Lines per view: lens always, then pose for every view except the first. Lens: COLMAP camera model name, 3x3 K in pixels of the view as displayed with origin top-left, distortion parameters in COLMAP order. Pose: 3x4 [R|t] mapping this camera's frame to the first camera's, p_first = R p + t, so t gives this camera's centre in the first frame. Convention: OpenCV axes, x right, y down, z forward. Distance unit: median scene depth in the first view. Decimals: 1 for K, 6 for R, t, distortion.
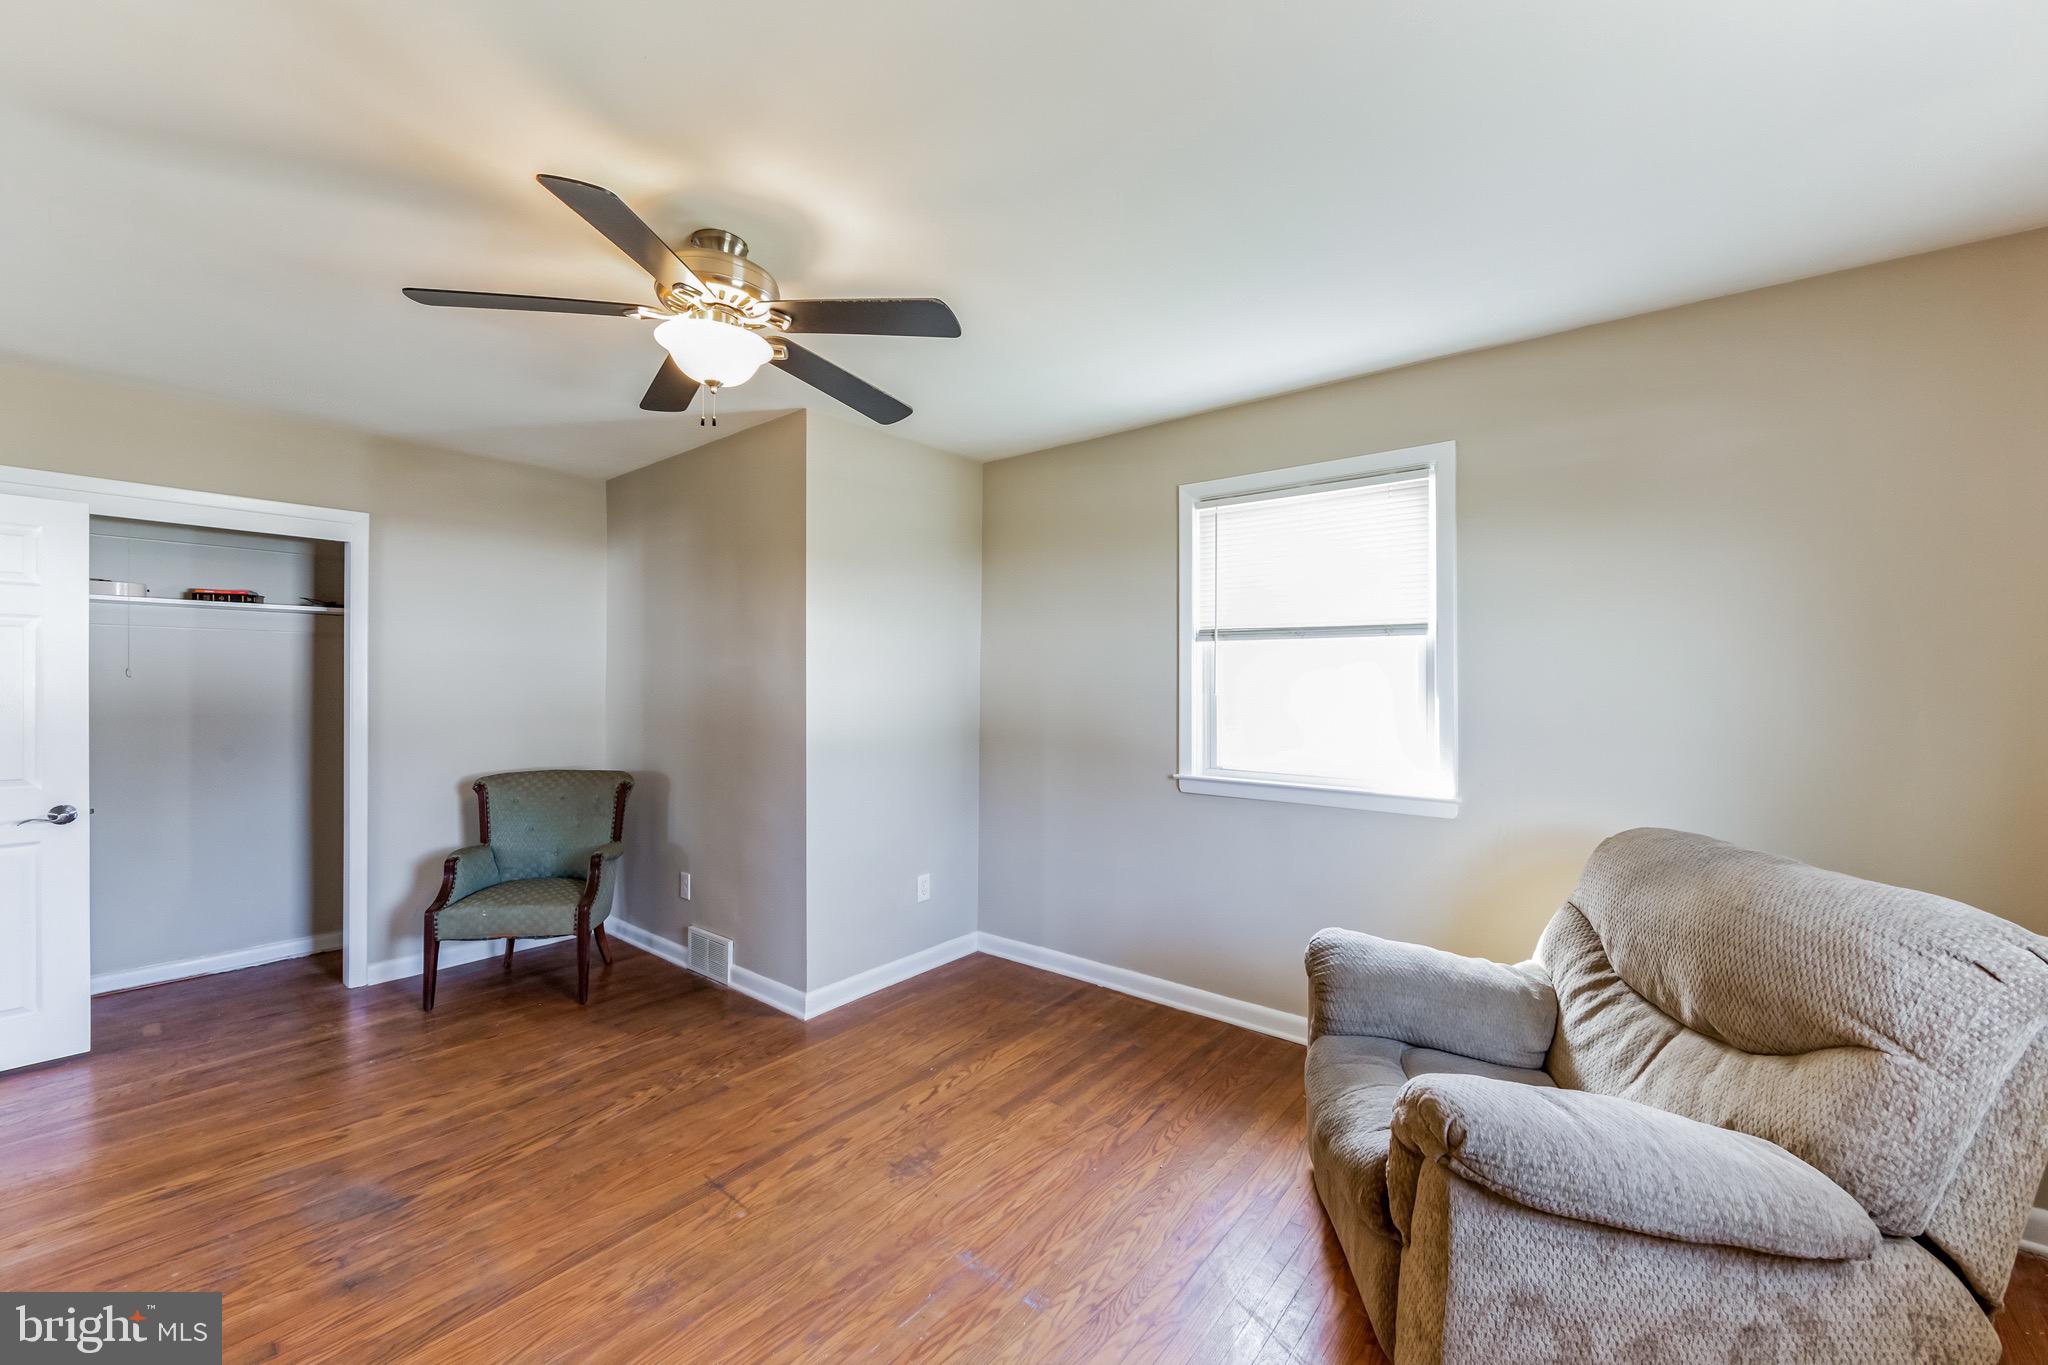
lens RADIAL K [[797.6, 0, 1027.2], [0, 797.6, 685.1], [0, 0, 1]] dist [-0.002847, -0.000197]
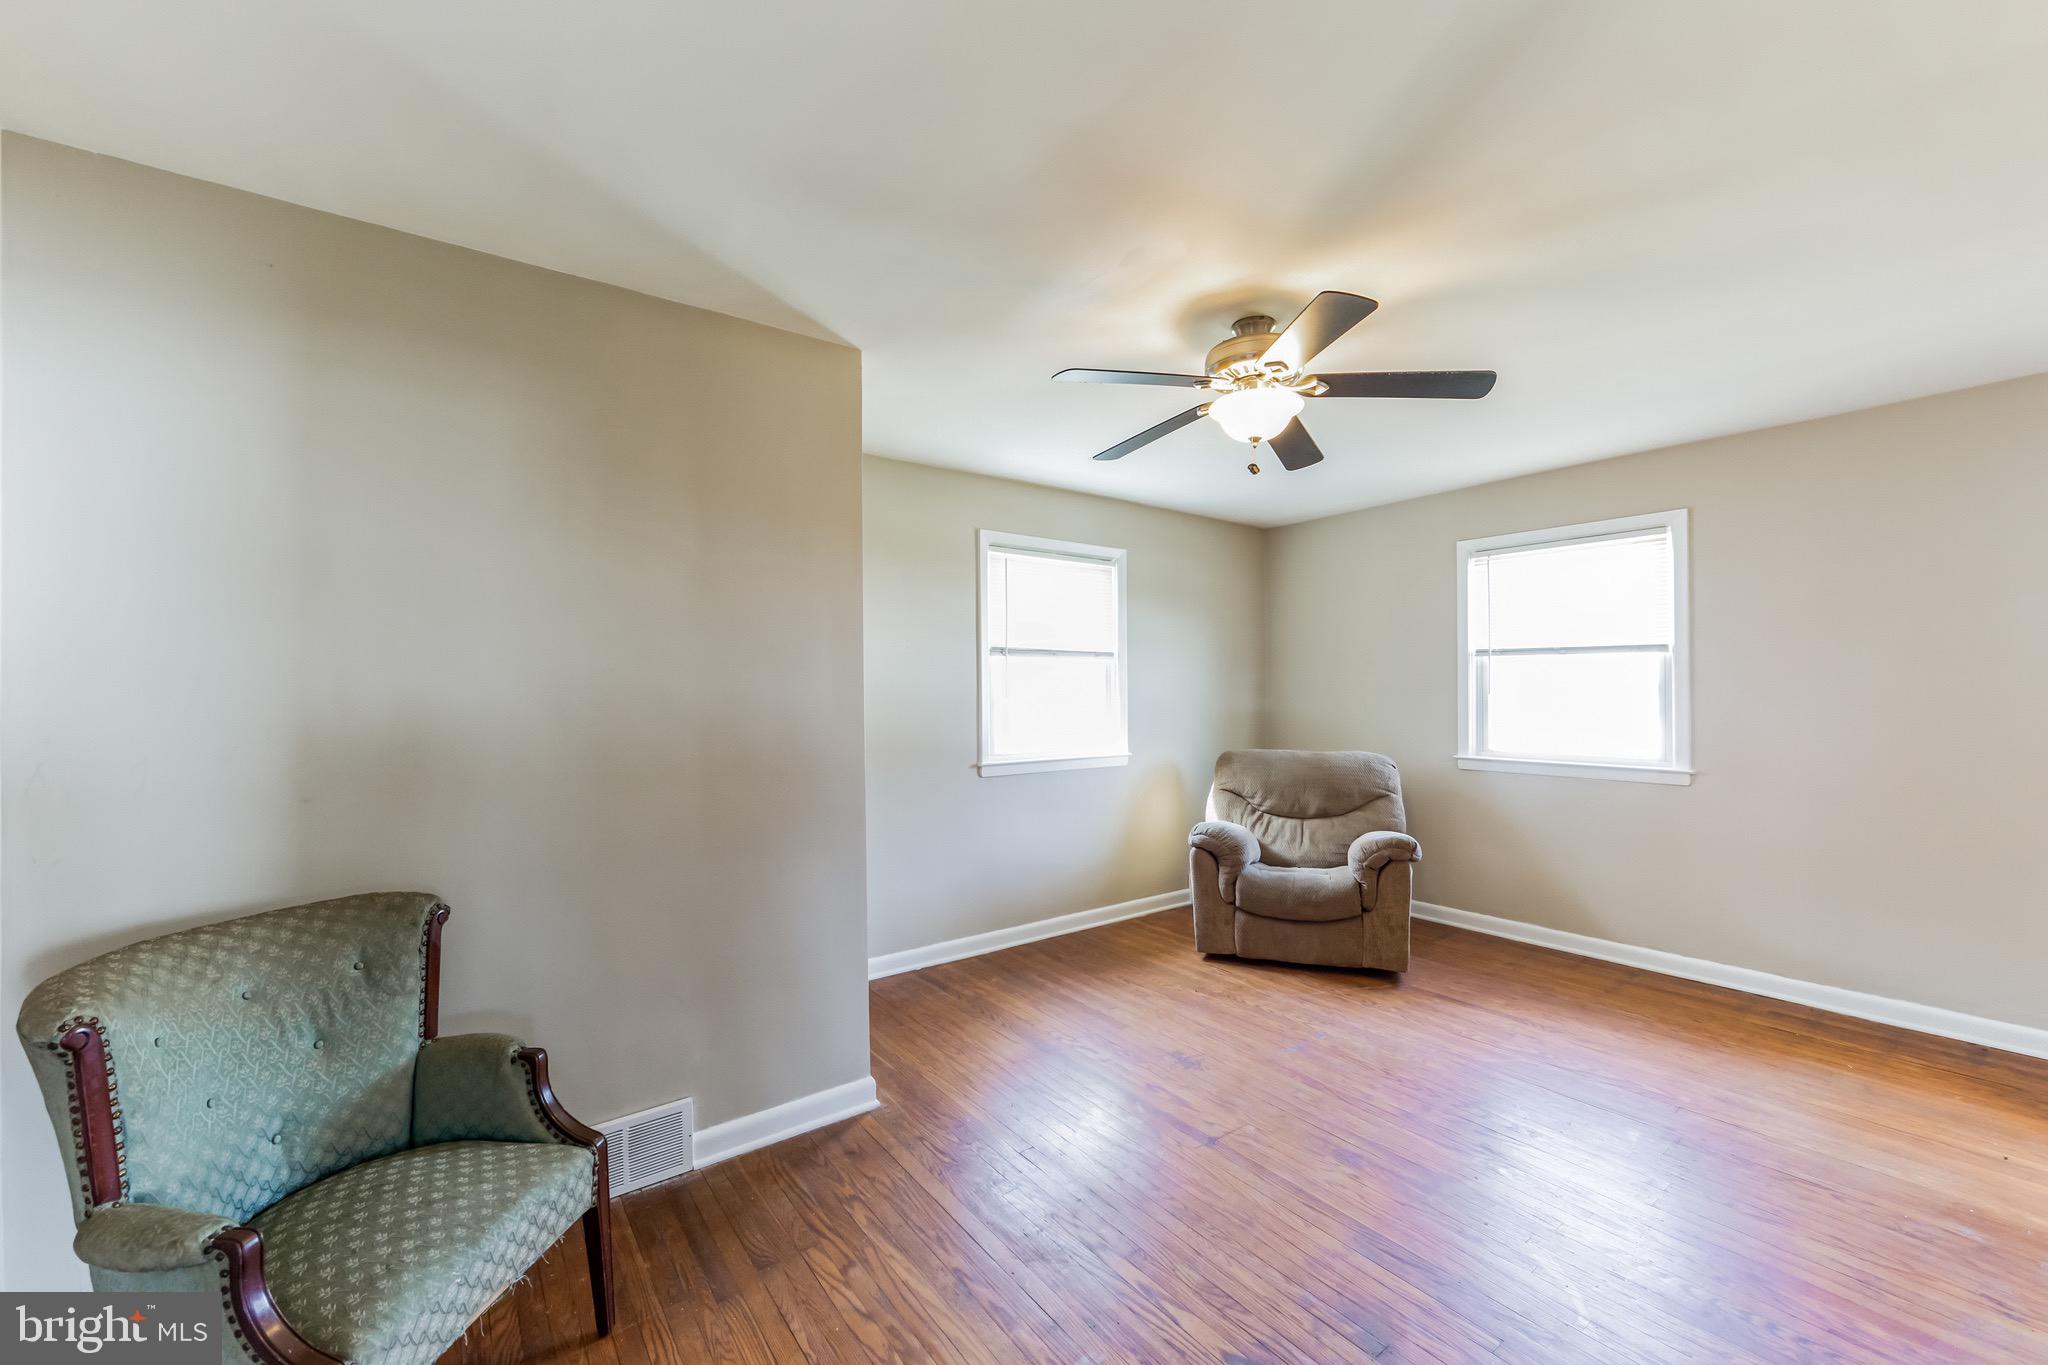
lens RADIAL K [[797.6, 0, 1027.2], [0, 797.6, 685.1], [0, 0, 1]] dist [-0.002847, -0.000197]
pose [[0.258251, -0.000878, 0.966077, -1.135294], [0.010532, 0.999943, -0.001907, -0.006527], [-0.966020, 0.010667, 0.258245, 0.709087]]
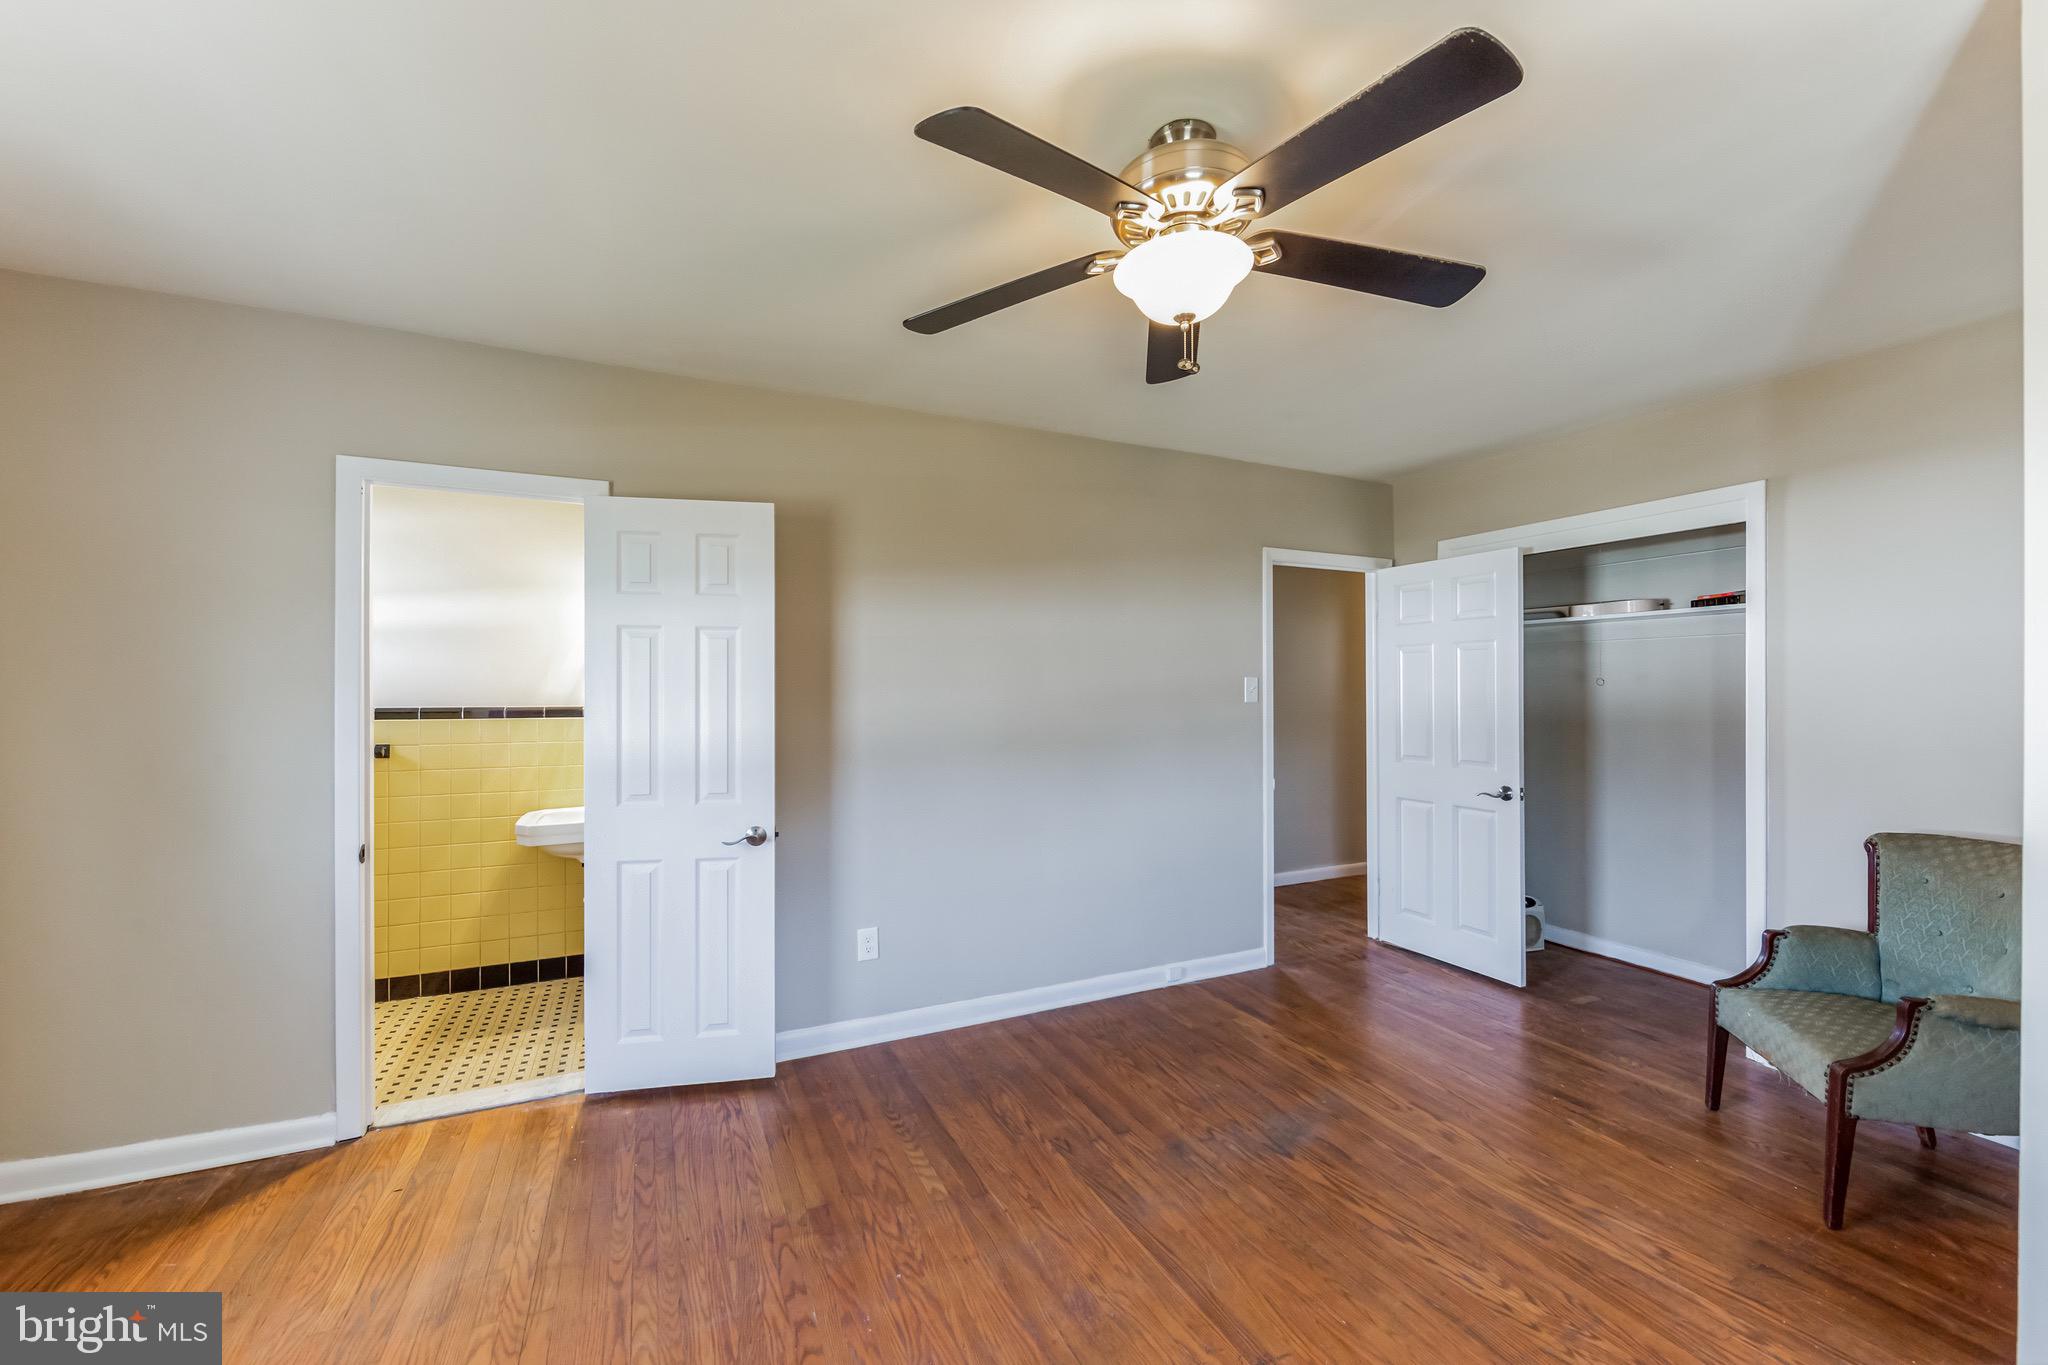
lens RADIAL K [[797.6, 0, 1027.2], [0, 797.6, 685.1], [0, 0, 1]] dist [-0.002847, -0.000197]
pose [[-0.432862, -0.015067, -0.901334, 0.278933], [-0.004818, 0.999885, -0.014400, 0.008218], [0.901447, -0.001891, -0.432885, 0.833365]]
